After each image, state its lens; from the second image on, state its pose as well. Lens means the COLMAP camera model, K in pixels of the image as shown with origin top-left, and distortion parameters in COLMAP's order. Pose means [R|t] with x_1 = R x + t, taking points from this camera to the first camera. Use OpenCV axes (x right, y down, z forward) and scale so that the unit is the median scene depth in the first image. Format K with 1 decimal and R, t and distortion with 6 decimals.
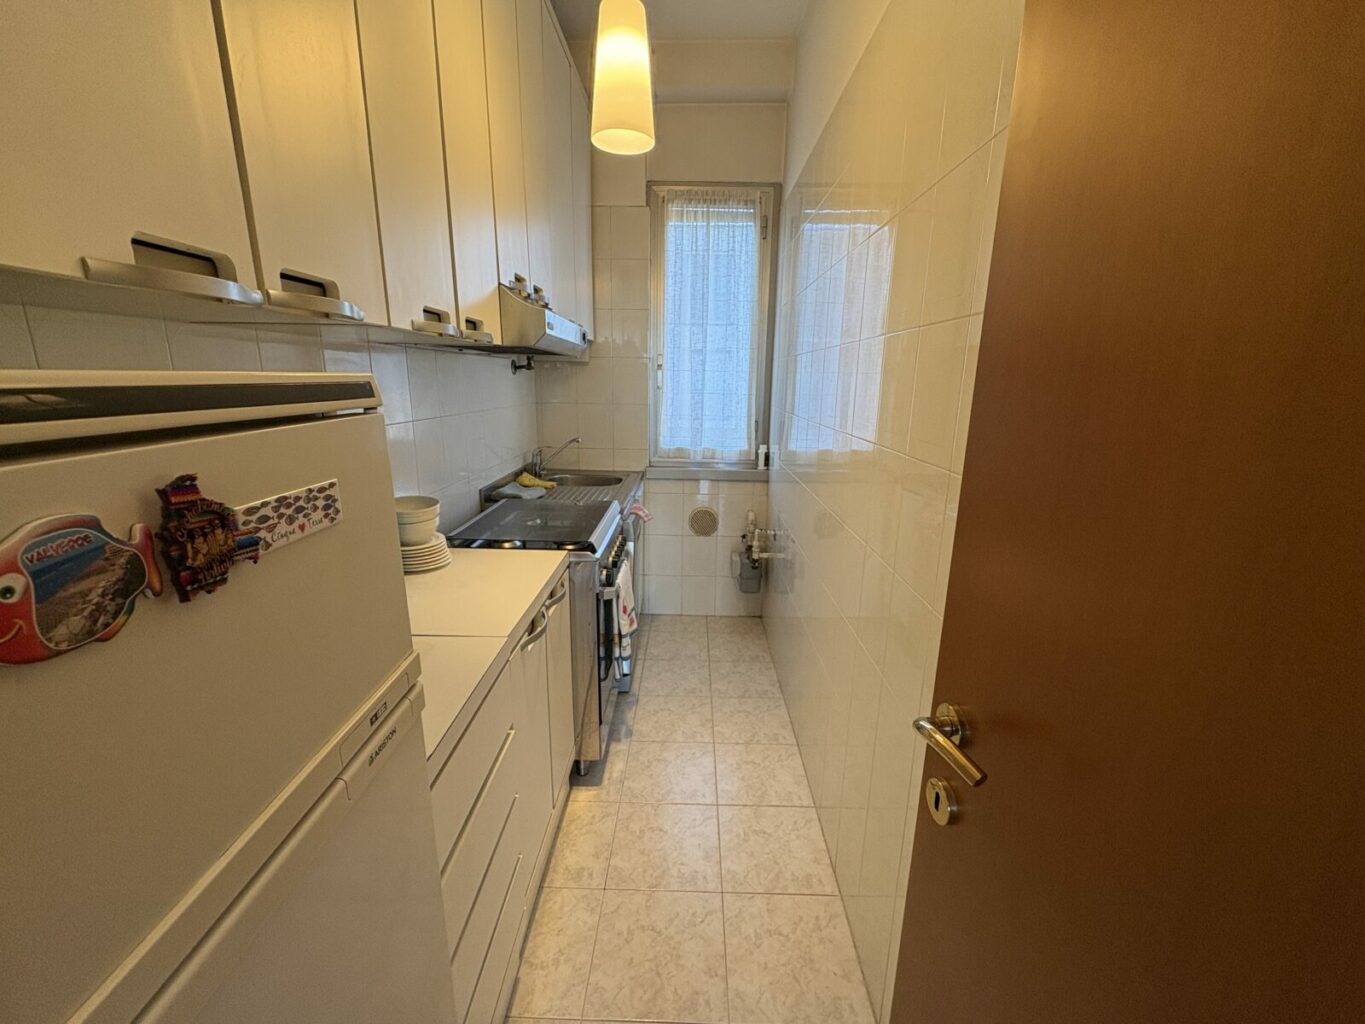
lens RADIAL K [[554.5, 0, 683.3], [0, 554.5, 517.7], [0, 0, 1]] dist [-0.000600, -0.000259]
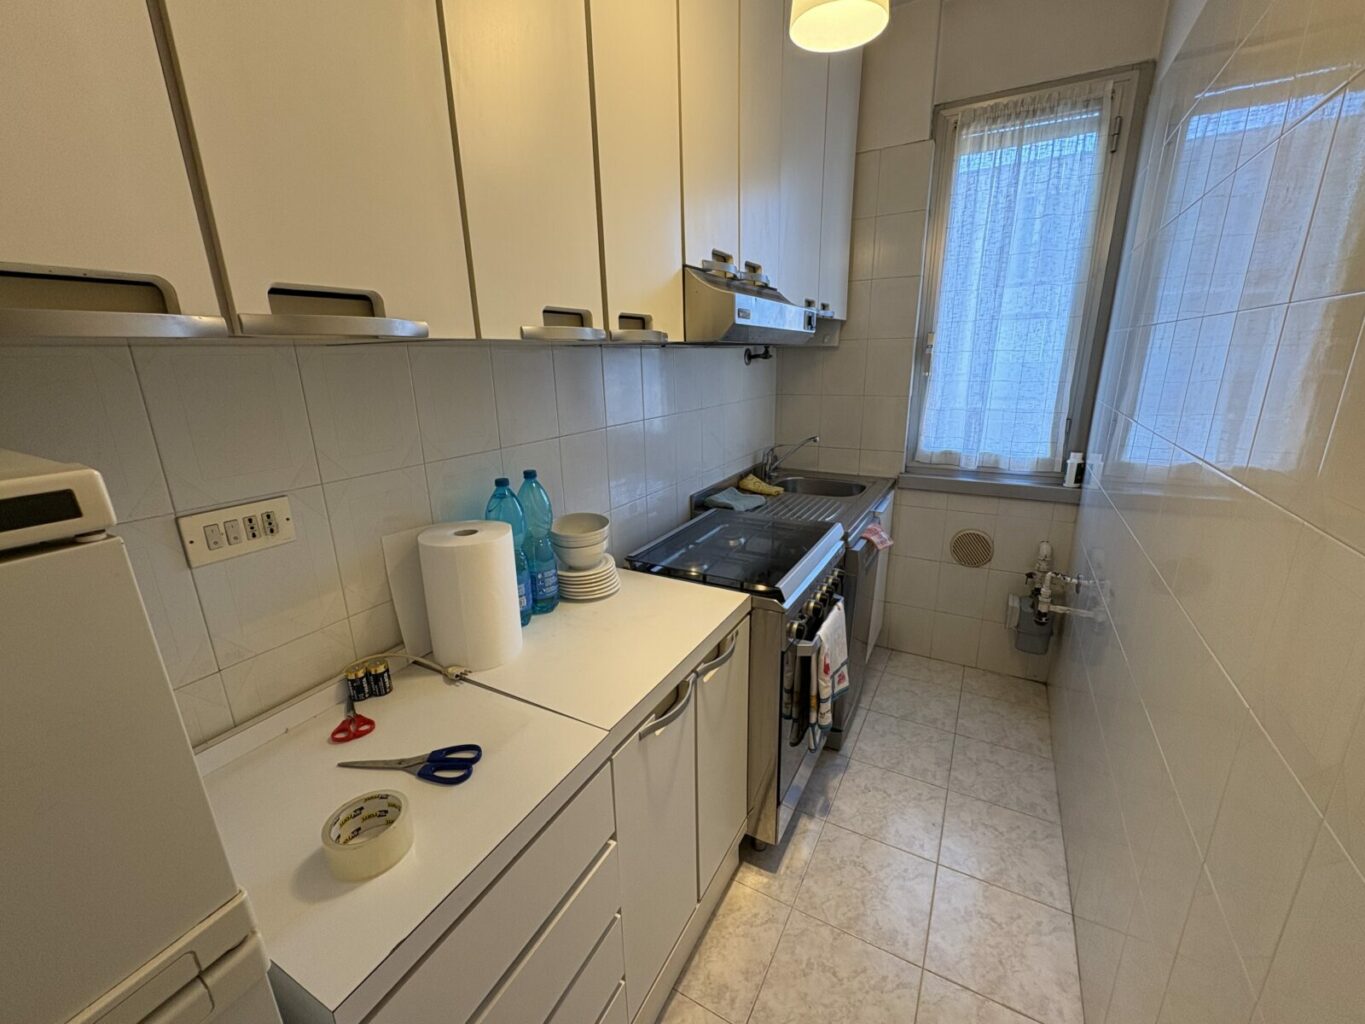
lens RADIAL K [[552.7, 0, 687.7], [0, 552.7, 516.0], [0, 0, 1]] dist [-0.000435, 0.000080]
pose [[0.881377, 0.098038, -0.462130, 0.051049], [-0.079986, 0.995075, 0.058549, -0.066193], [0.465593, -0.014639, 0.884878, 0.176284]]
